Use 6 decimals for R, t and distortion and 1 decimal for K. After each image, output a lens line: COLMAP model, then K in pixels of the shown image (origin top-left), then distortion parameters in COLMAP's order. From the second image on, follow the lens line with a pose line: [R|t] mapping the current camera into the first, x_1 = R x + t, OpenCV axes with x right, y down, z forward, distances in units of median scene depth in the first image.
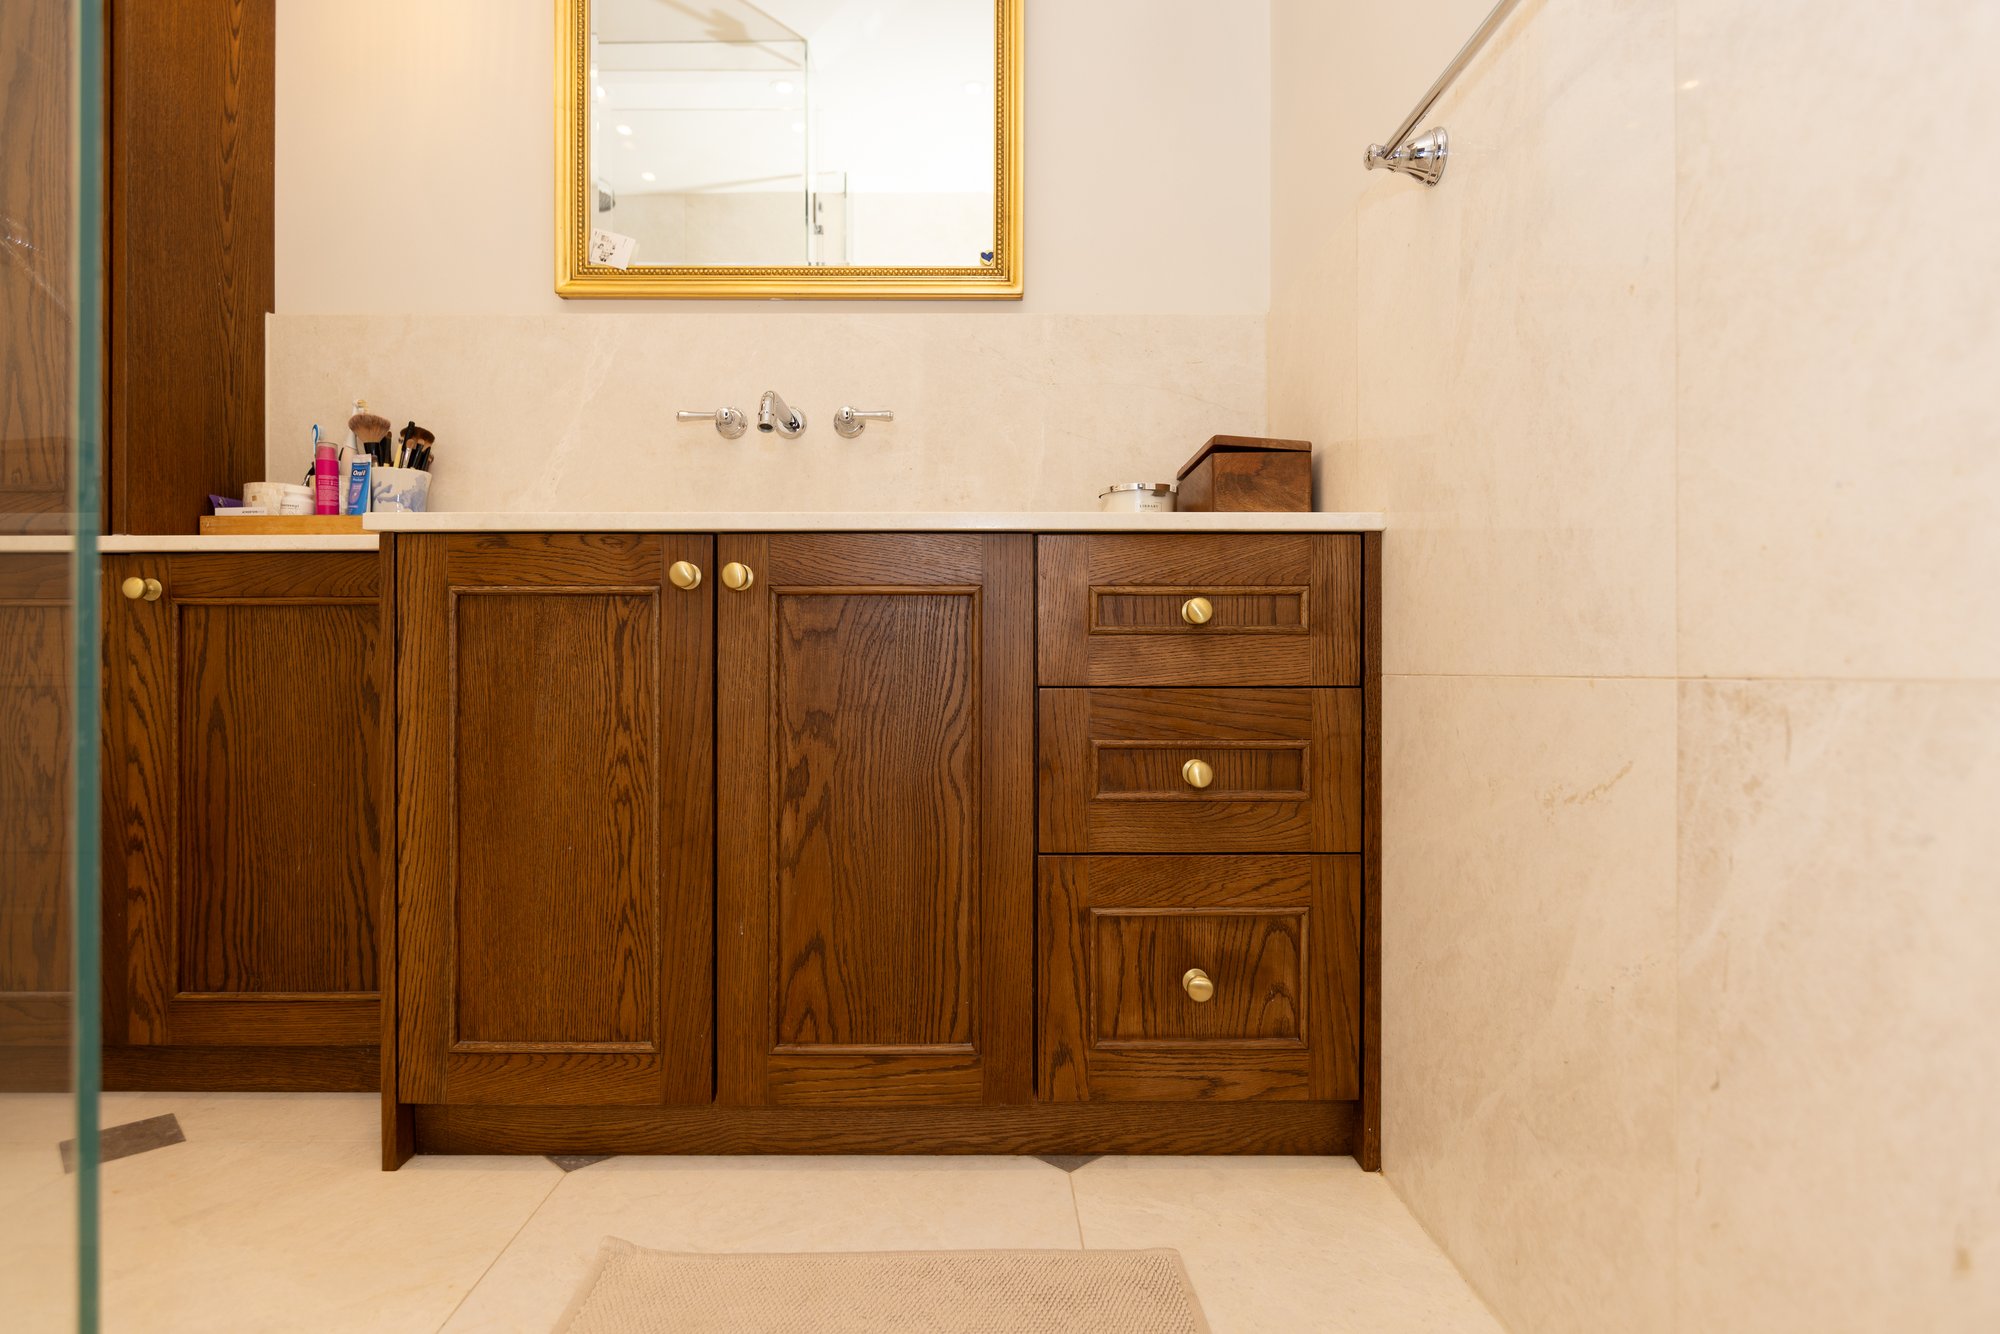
lens RADIAL K [[1049.3, 0, 993.4], [0, 1049.3, 669.5], [0, 0, 1]] dist [-0.014885, 0.001142]
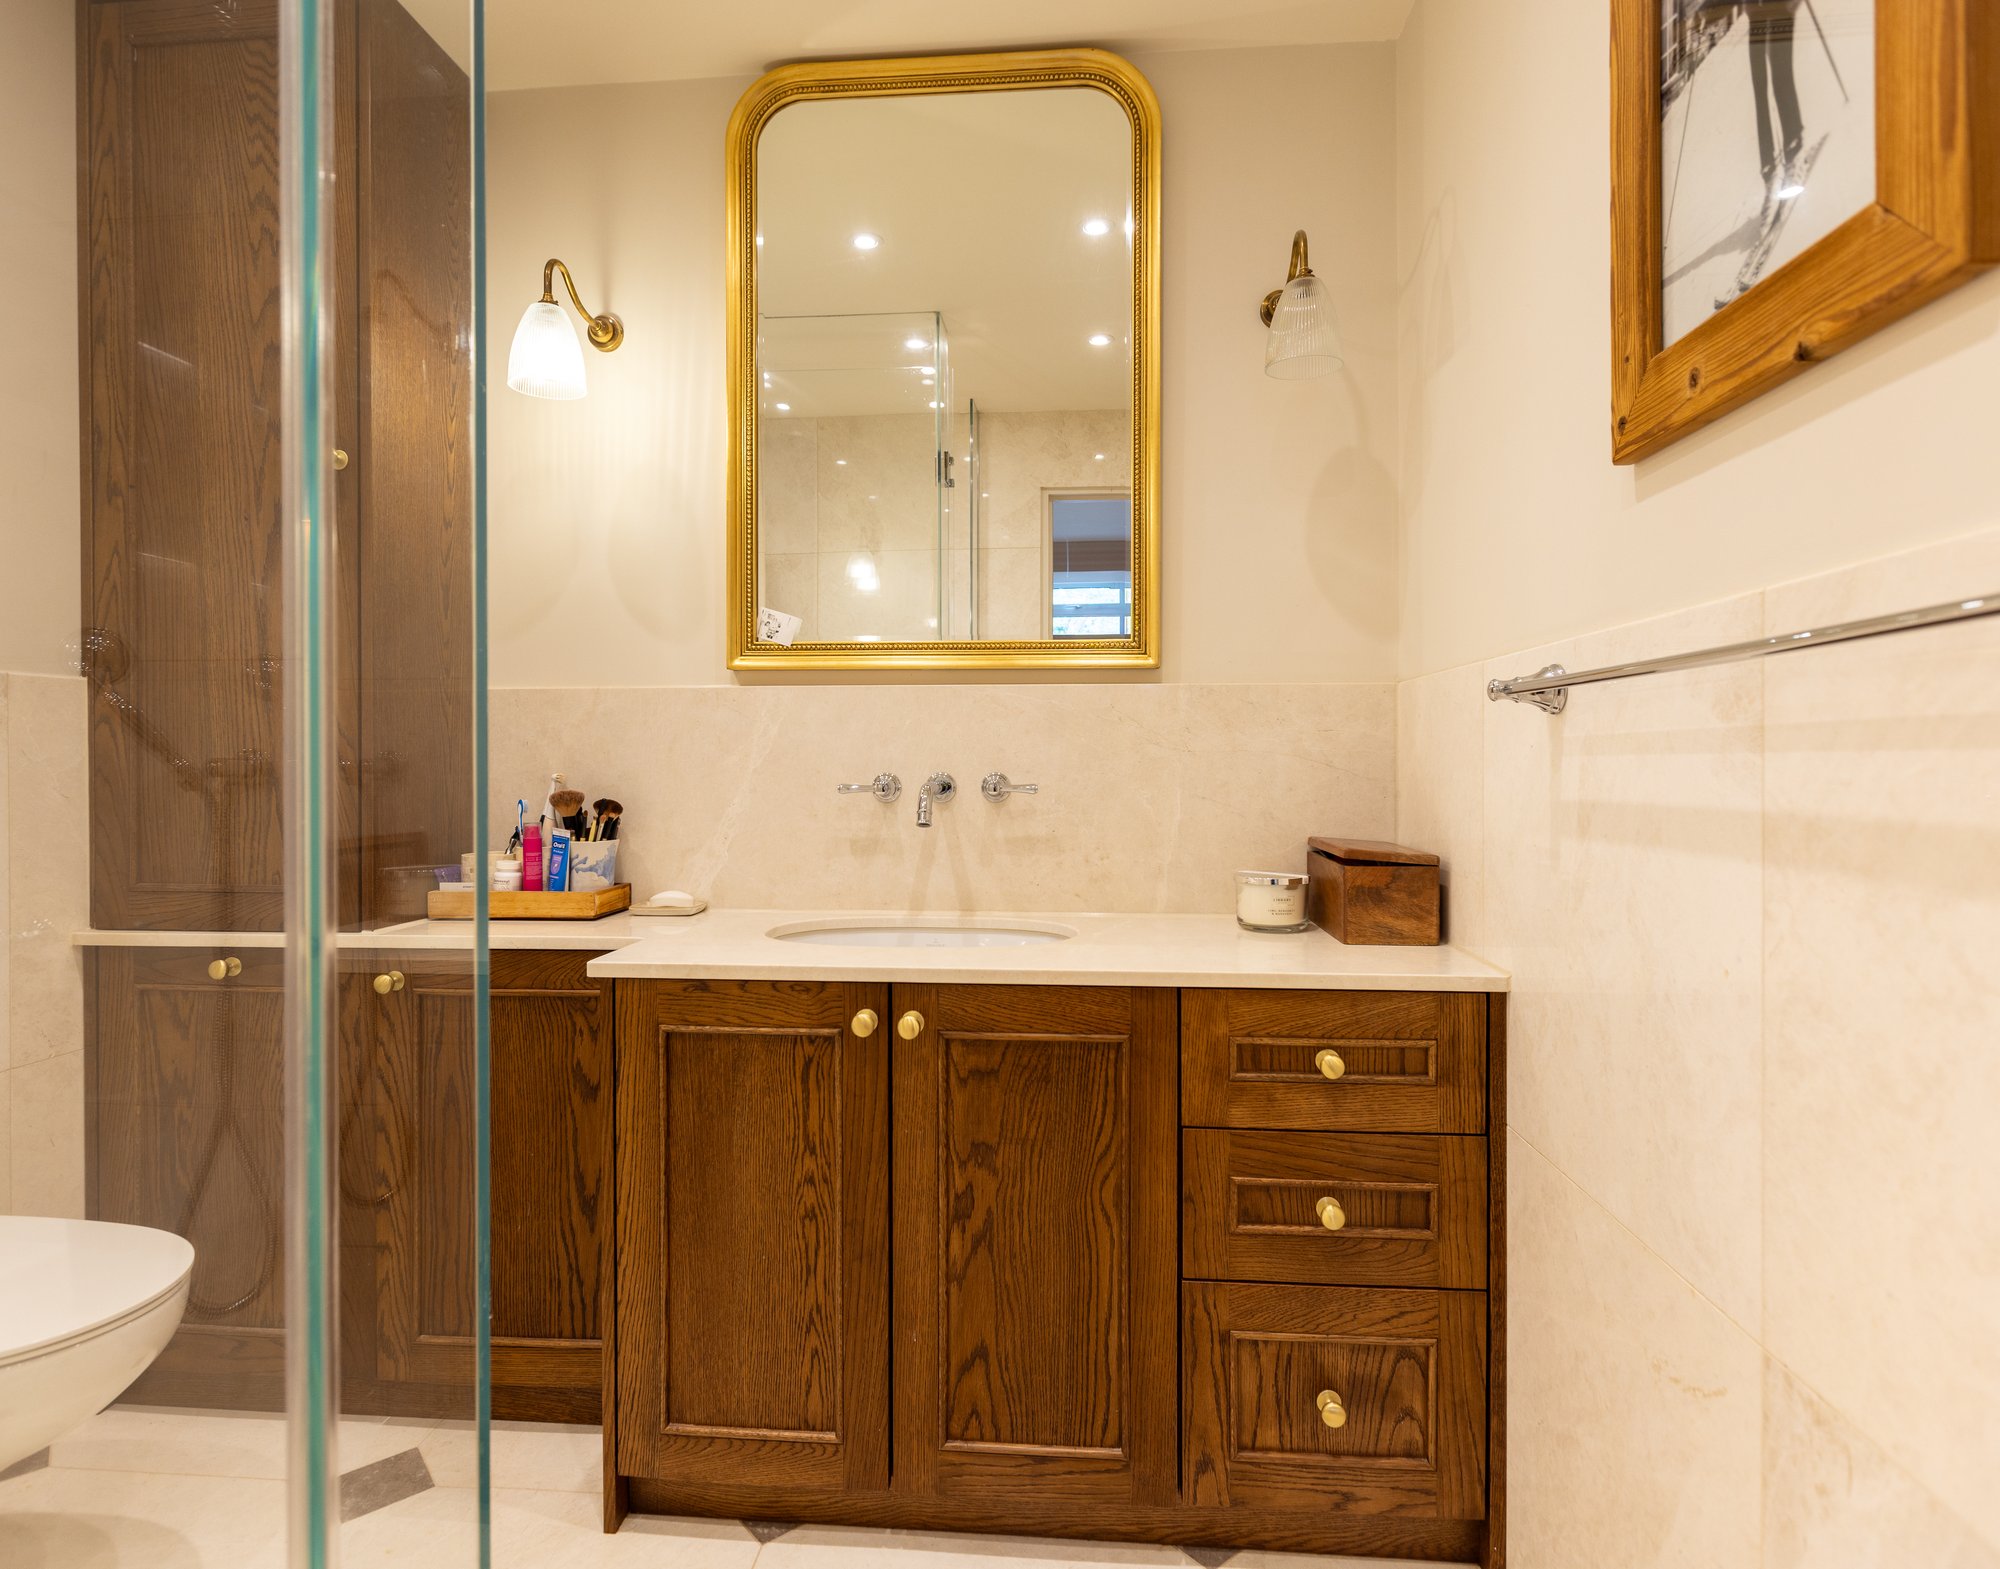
lens RADIAL K [[1088.7, 0, 1006.4], [0, 1088.7, 745.1], [0, 0, 1]] dist [-0.016103, 0.001288]
pose [[0.995987, -0.003451, -0.089428, -0.036878], [0.002832, 0.999971, -0.007053, -0.374014], [0.089450, 0.006771, 0.995968, -0.147255]]
